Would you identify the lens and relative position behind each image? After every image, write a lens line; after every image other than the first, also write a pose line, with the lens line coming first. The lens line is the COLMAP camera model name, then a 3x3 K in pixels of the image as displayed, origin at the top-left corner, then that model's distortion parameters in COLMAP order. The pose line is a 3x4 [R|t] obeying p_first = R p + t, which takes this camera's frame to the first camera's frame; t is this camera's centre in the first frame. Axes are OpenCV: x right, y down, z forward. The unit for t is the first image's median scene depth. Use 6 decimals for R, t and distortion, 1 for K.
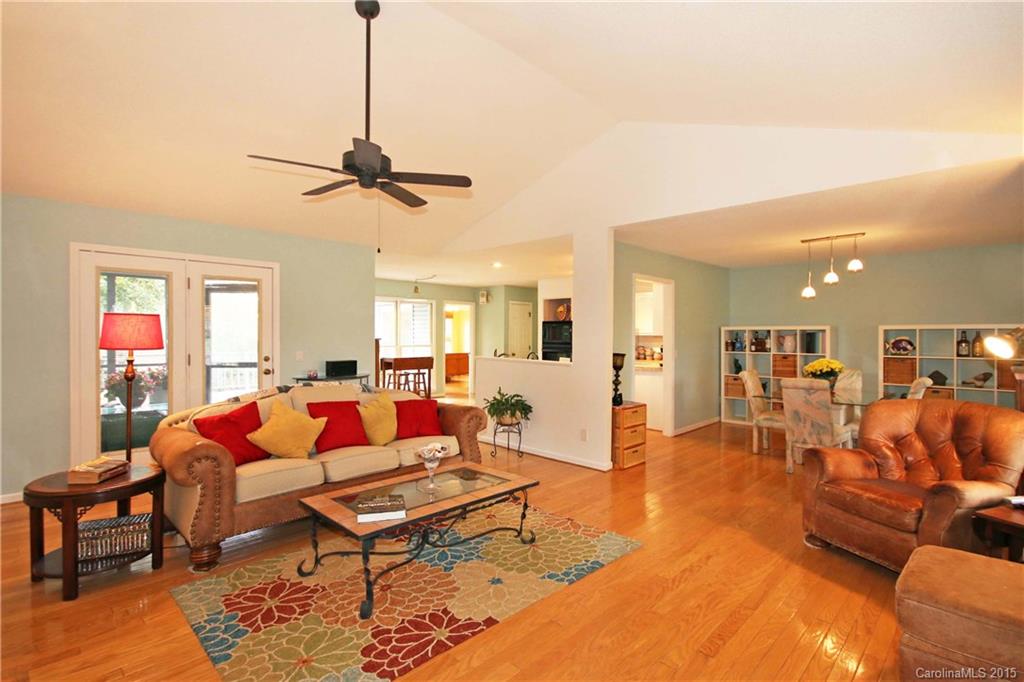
lens RADIAL K [[515.6, 0, 516.3], [0, 515.6, 337.3], [0, 0, 1]] dist [0.017950, -0.000123]
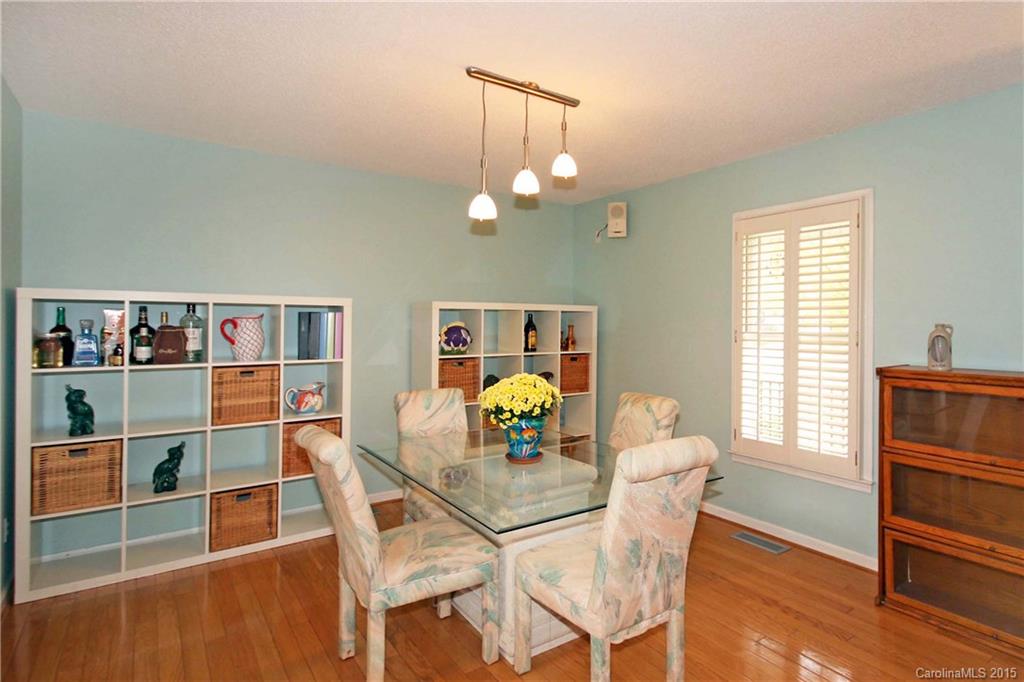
lens RADIAL K [[515.6, 0, 492.2], [0, 515.6, 328.3], [0, 0, 1]] dist [0.017950, -0.000123]
pose [[0.116883, -0.010752, 0.993088, 0.151532], [-0.000678, 0.999940, 0.010906, 0.000018], [-0.993145, -0.001948, 0.116868, 0.813053]]
